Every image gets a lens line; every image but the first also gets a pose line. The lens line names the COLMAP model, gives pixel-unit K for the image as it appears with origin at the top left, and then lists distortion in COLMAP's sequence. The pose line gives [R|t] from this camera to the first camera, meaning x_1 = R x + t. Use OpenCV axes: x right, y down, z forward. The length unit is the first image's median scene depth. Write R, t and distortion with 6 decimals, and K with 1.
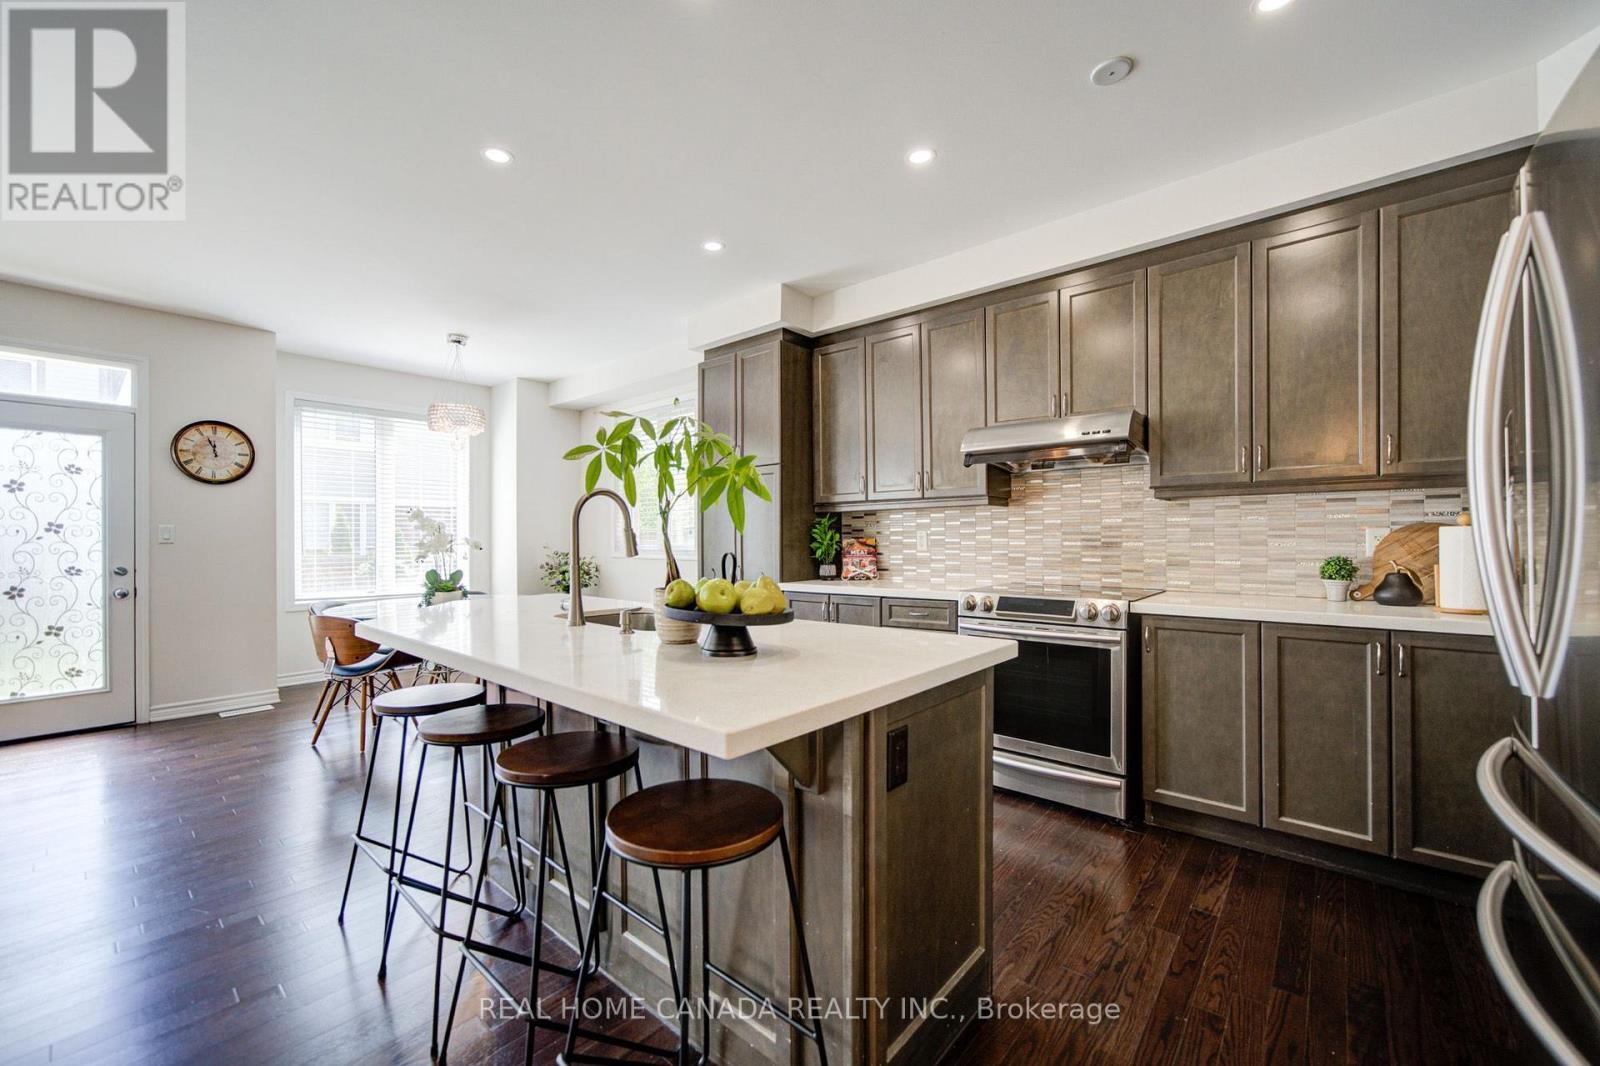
lens RADIAL K [[641.6, 0, 794.8], [0, 641.6, 538.6], [0, 0, 1]] dist [-0.017654, 0.005017]
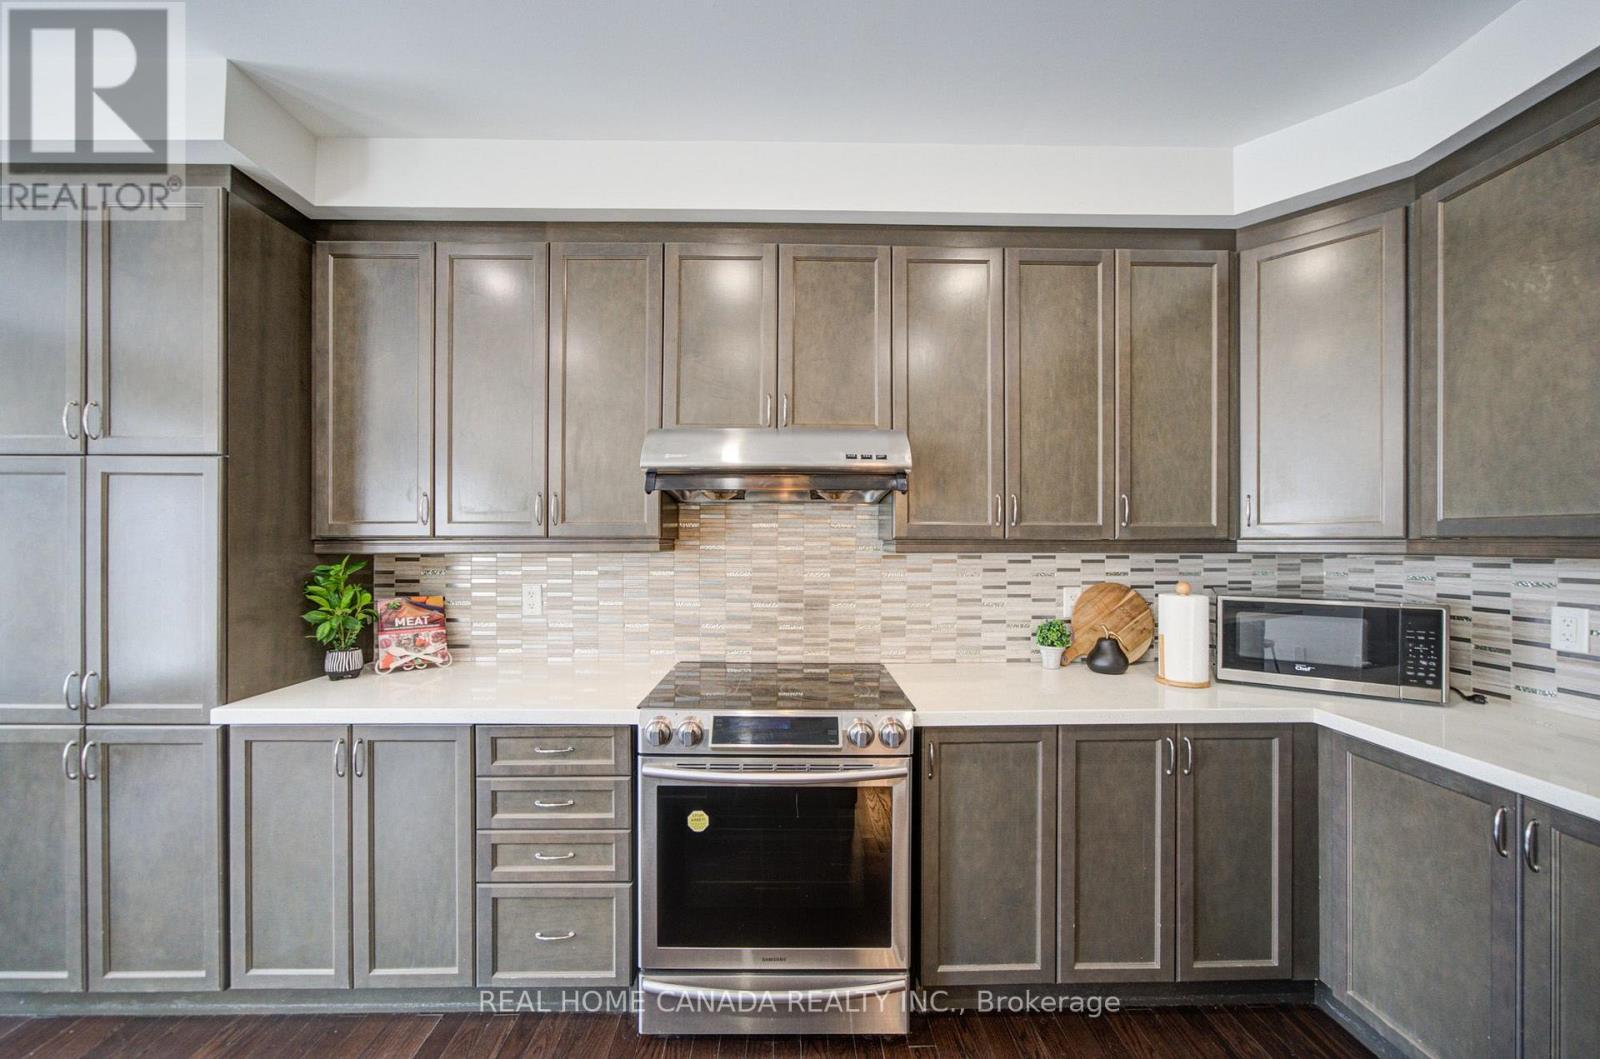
lens RADIAL K [[582.5, 0, 797.2], [0, 582.5, 544.2], [0, 0, 1]] dist [-0.011183, 0.001406]
pose [[0.744040, 0.007210, 0.668096, 0.010941], [-0.004948, 0.999974, -0.005281, -0.054156], [-0.668117, 0.000624, 0.744056, 0.445543]]
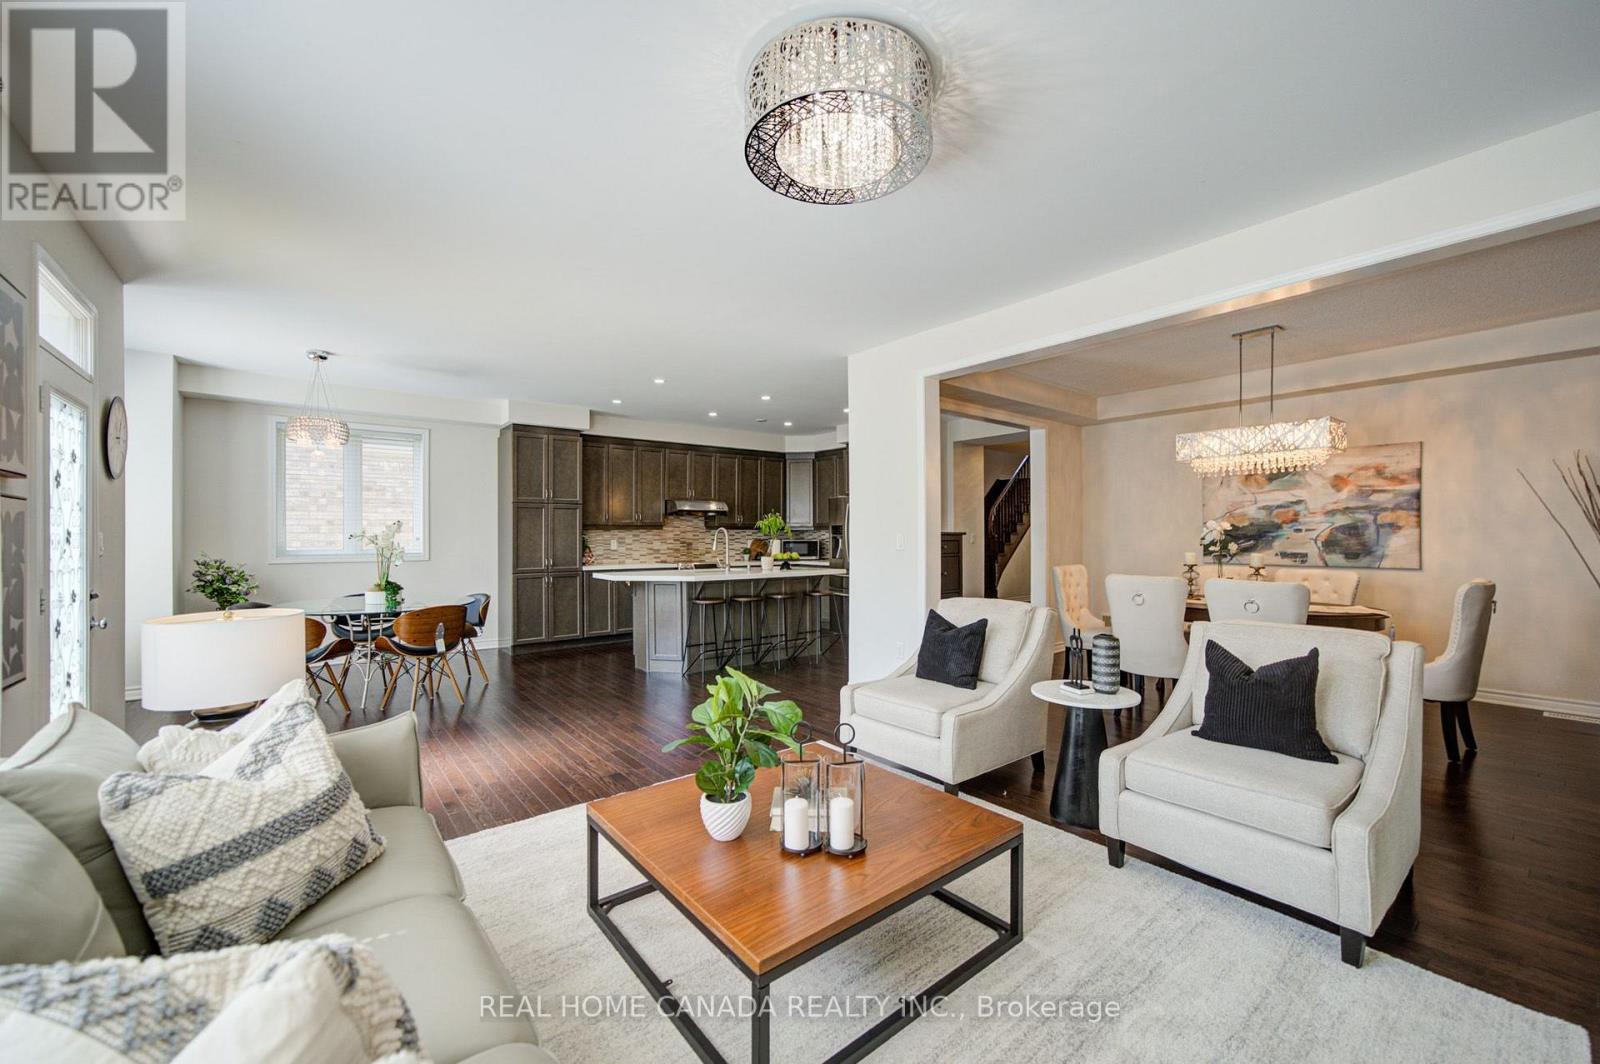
lens RADIAL K [[641.6, 0, 812.2], [0, 641.6, 542.1], [0, 0, 1]] dist [-0.017654, 0.005017]
pose [[0.171177, -0.000845, 0.985240, -1.873008], [0.001798, 0.999998, 0.000545, -0.003277], [-0.985239, 0.001679, 0.171178, 0.020729]]
